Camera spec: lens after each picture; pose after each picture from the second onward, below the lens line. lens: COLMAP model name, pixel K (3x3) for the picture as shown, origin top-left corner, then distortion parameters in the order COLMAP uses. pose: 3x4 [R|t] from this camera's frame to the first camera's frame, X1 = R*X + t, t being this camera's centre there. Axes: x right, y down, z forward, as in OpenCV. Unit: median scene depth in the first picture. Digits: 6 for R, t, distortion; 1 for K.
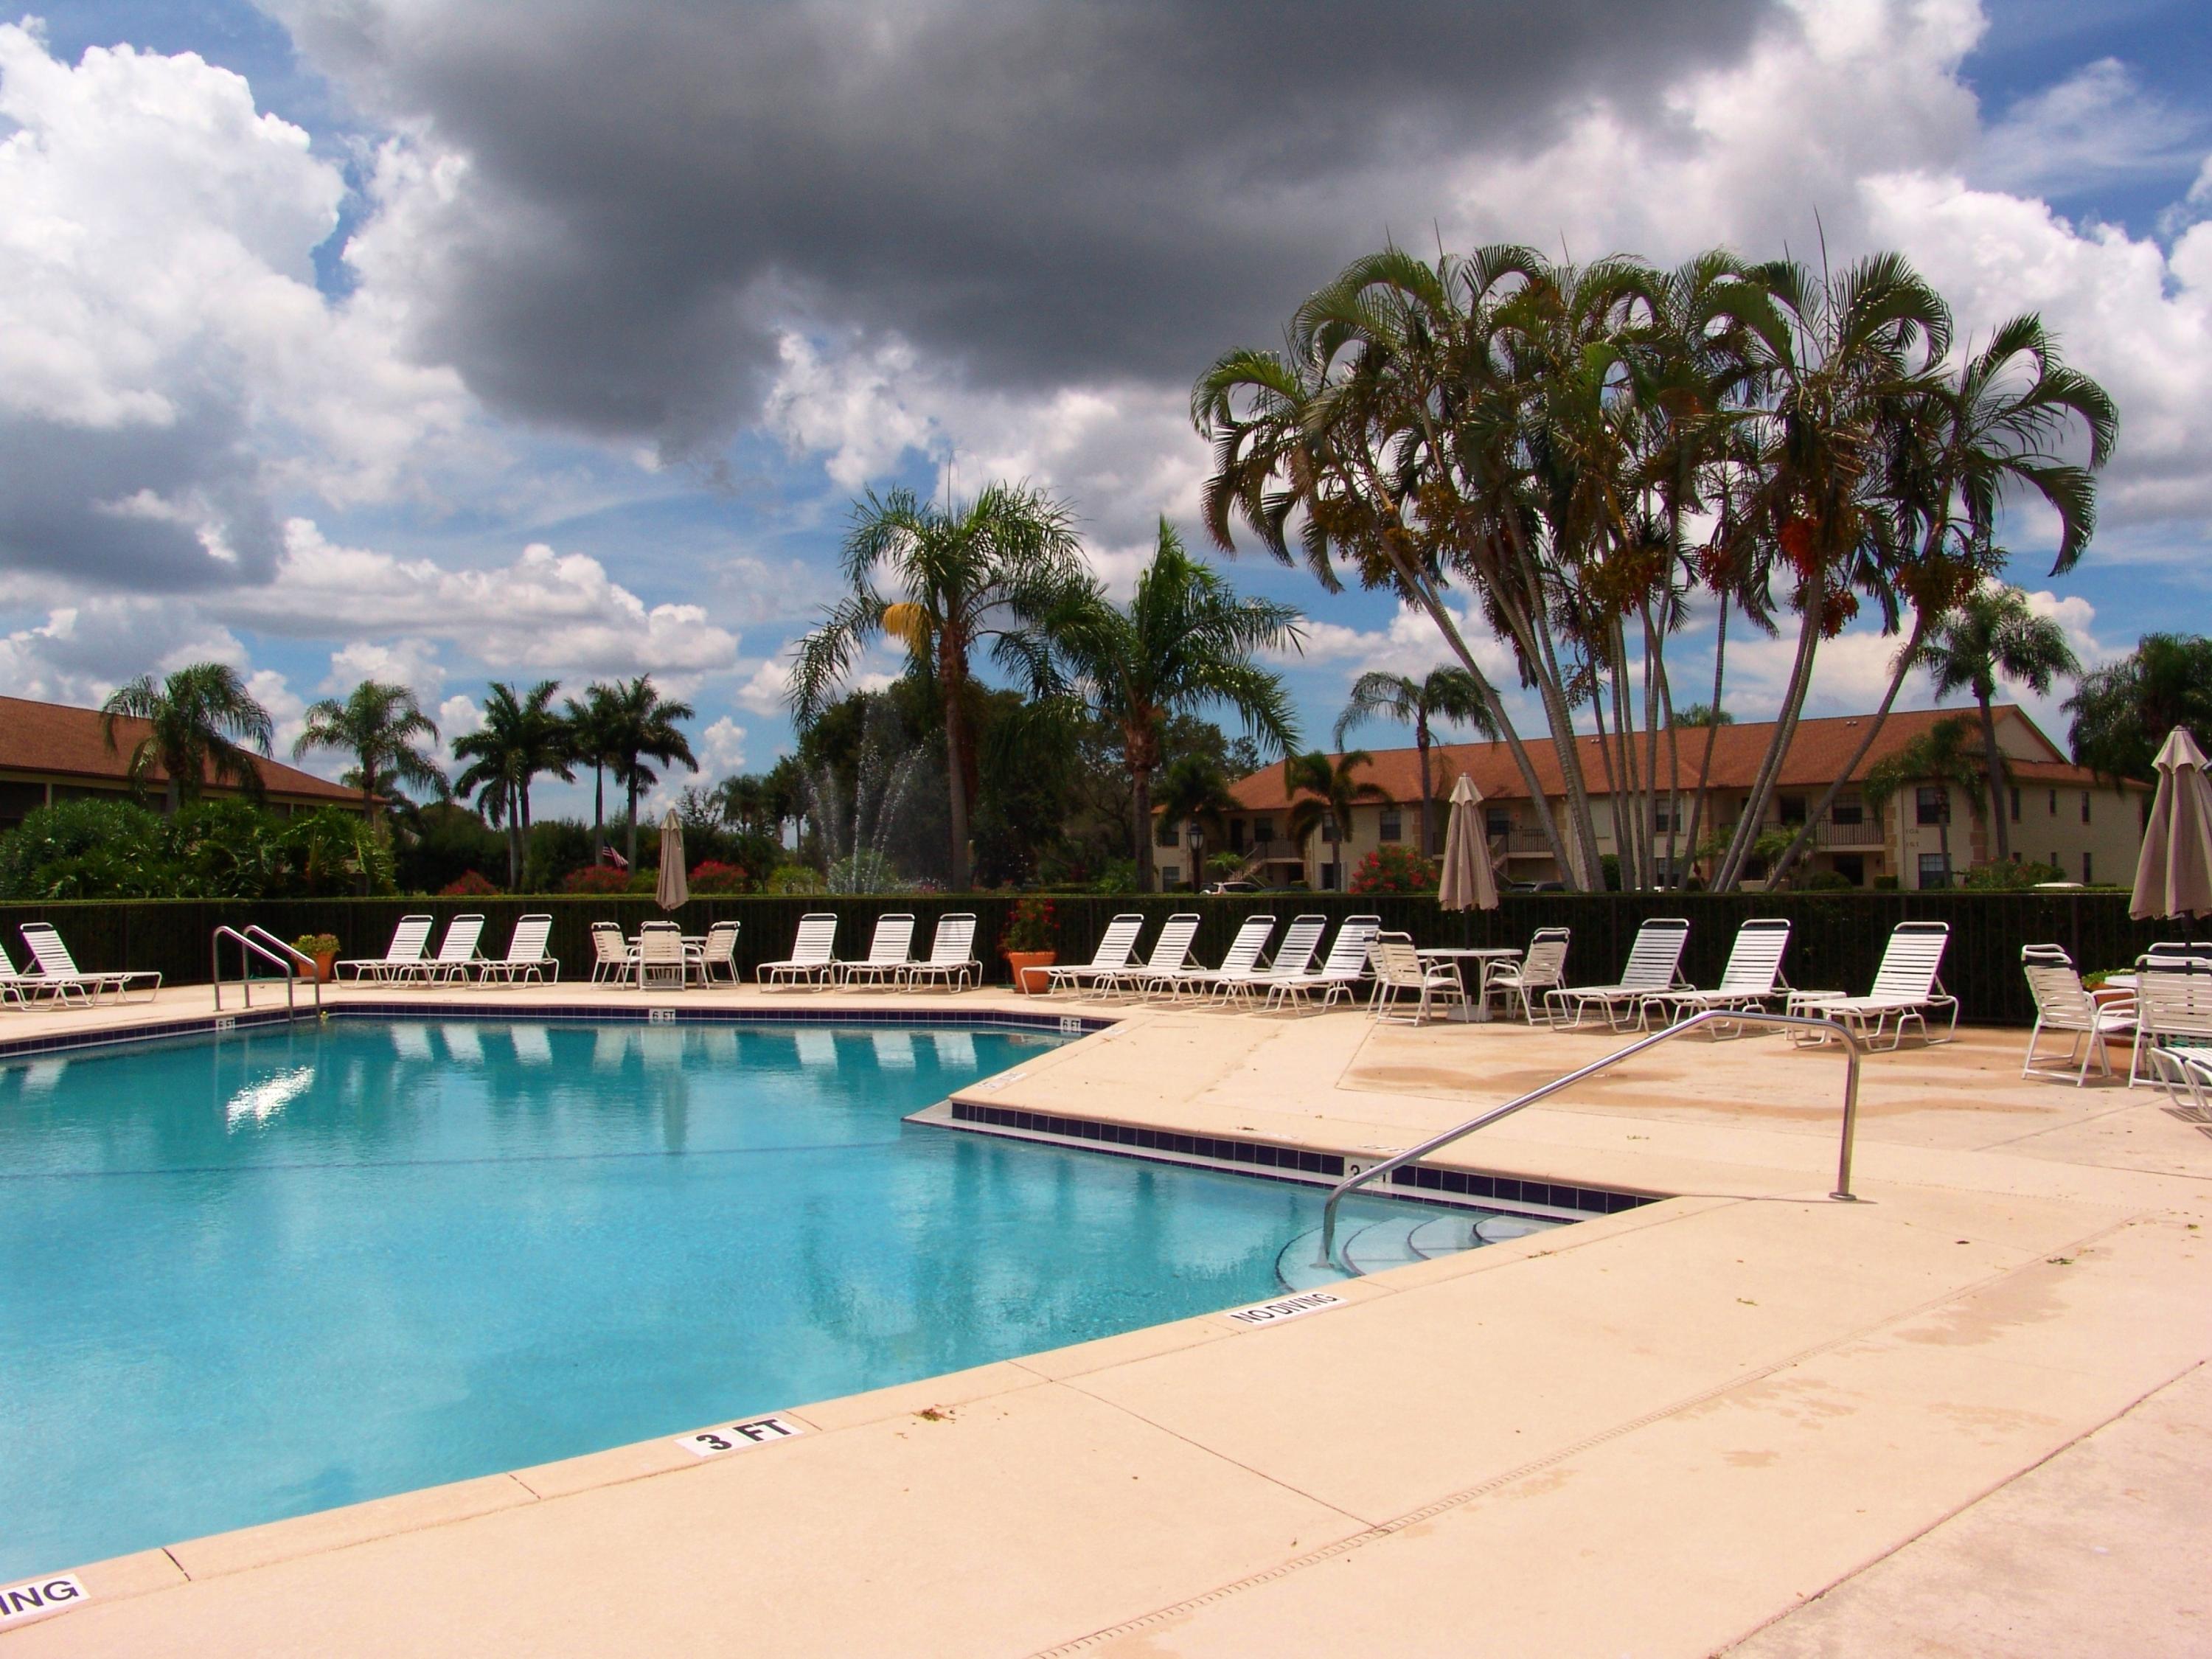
lens RADIAL K [[1877.0, 0, 1106.0], [0, 1877.0, 829.5], [0, 0, 1]] dist [-0.104513, 0.001831]
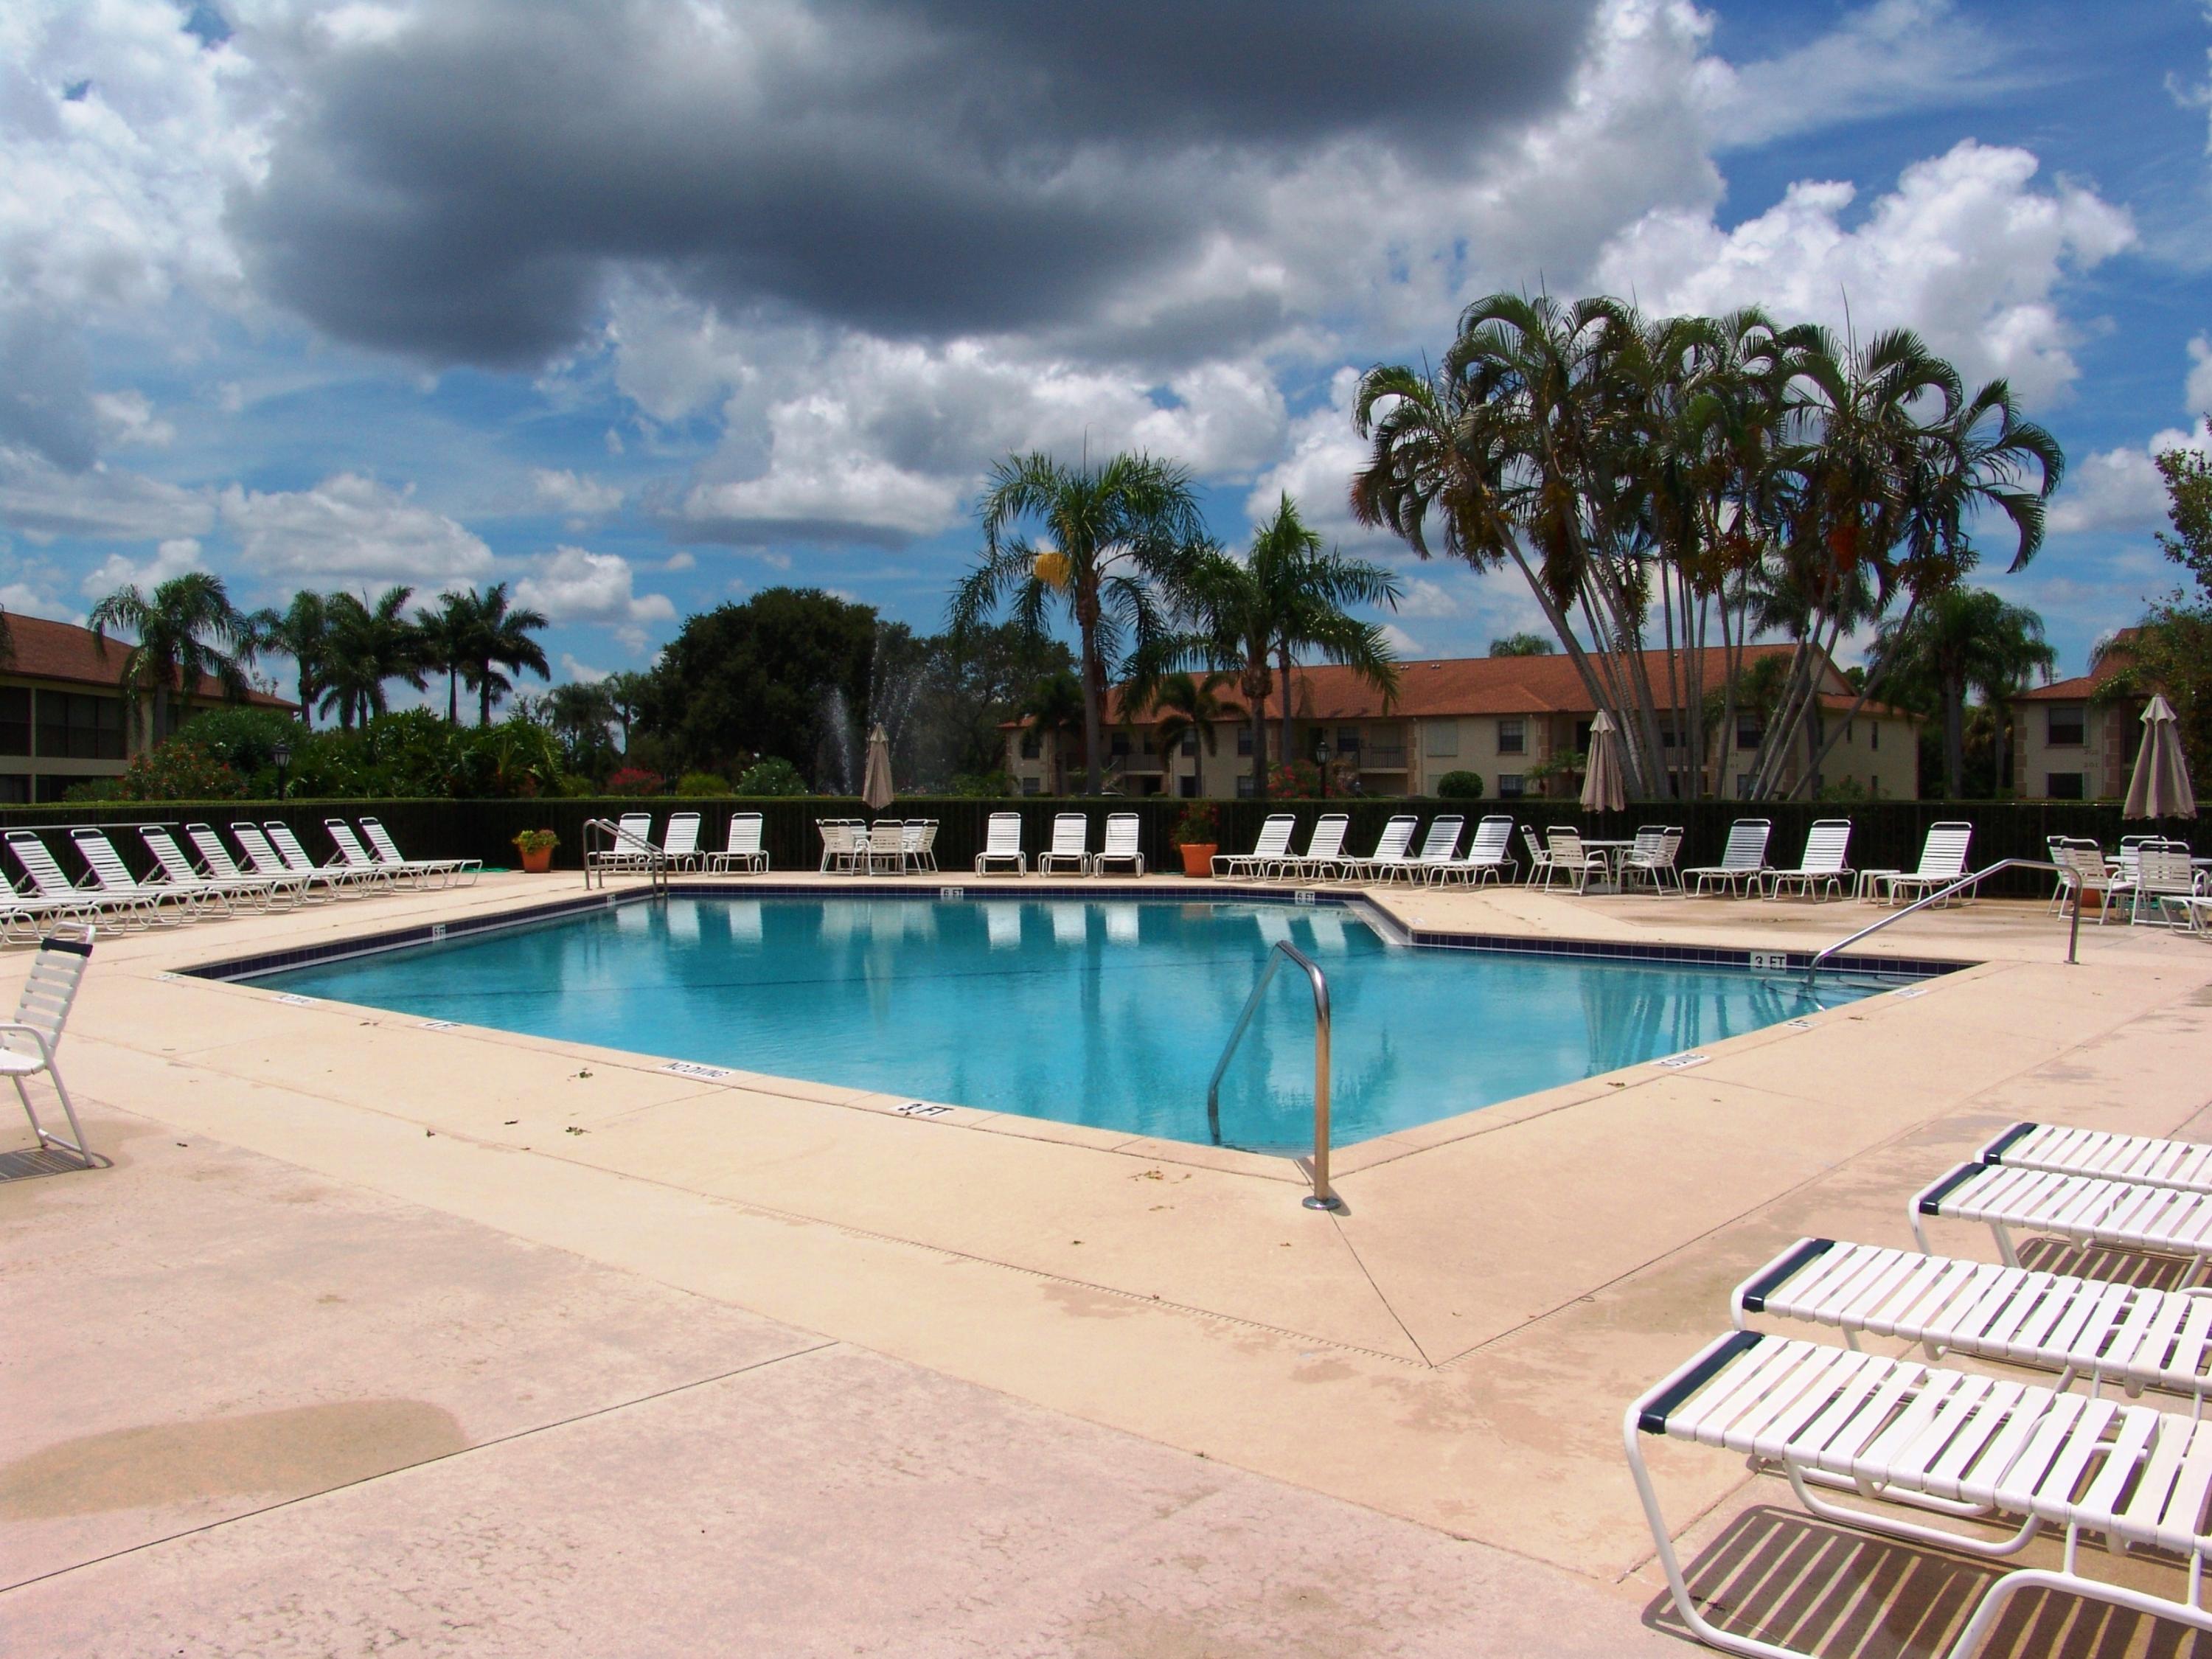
lens RADIAL K [[1877.0, 0, 1106.0], [0, 1877.0, 829.5], [0, 0, 1]] dist [-0.104513, 0.001831]
pose [[0.990131, 0.006253, 0.140007, -0.250530], [-0.012815, 0.998858, 0.046019, -0.000765], [-0.139559, -0.047359, 0.989081, -0.198319]]
